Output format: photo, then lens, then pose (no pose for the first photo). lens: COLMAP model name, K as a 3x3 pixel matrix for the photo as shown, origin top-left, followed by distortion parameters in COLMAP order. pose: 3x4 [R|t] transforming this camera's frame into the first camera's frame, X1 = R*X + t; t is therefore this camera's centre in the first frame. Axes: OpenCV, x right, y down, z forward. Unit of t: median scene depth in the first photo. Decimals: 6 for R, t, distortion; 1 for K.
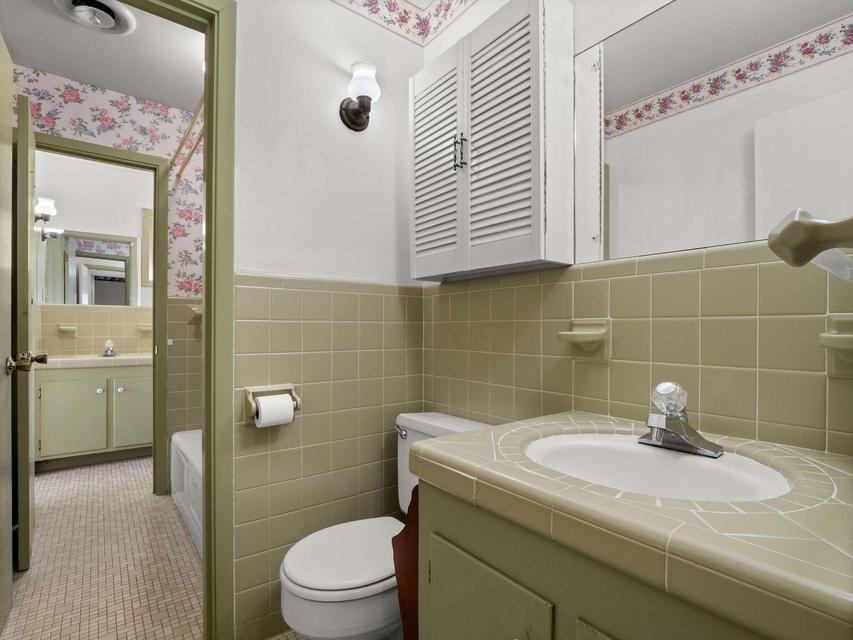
lens RADIAL K [[420.0, 0, 433.5], [0, 420.0, 323.1], [0, 0, 1]] dist [0.000113, 0.000271]
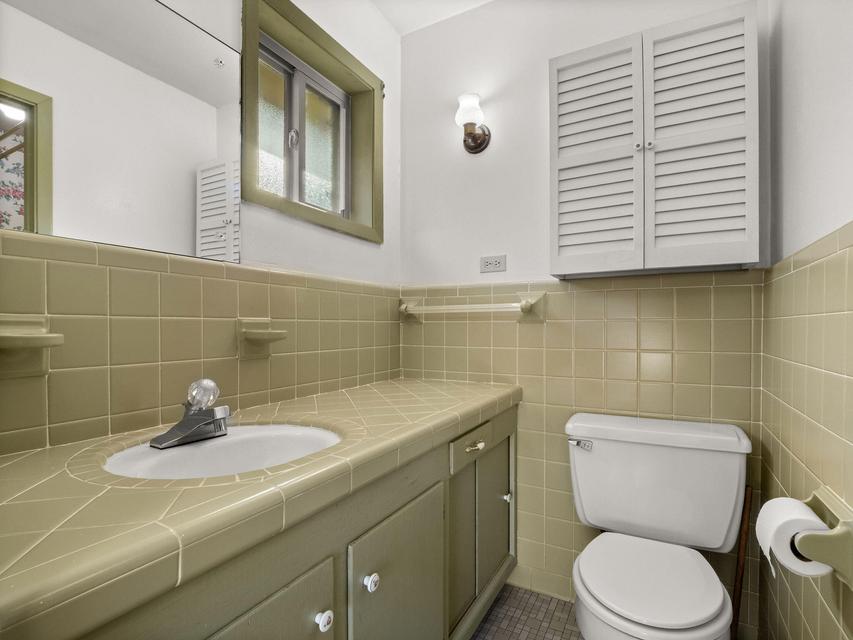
lens RADIAL K [[420.0, 0, 433.6], [0, 420.0, 326.6], [0, 0, 1]] dist [0.000113, 0.000271]
pose [[-0.401315, -0.004358, 0.915930, -0.664843], [-0.014090, 0.999900, -0.001416, 0.001241], [-0.915832, -0.013473, -0.401336, 0.863587]]
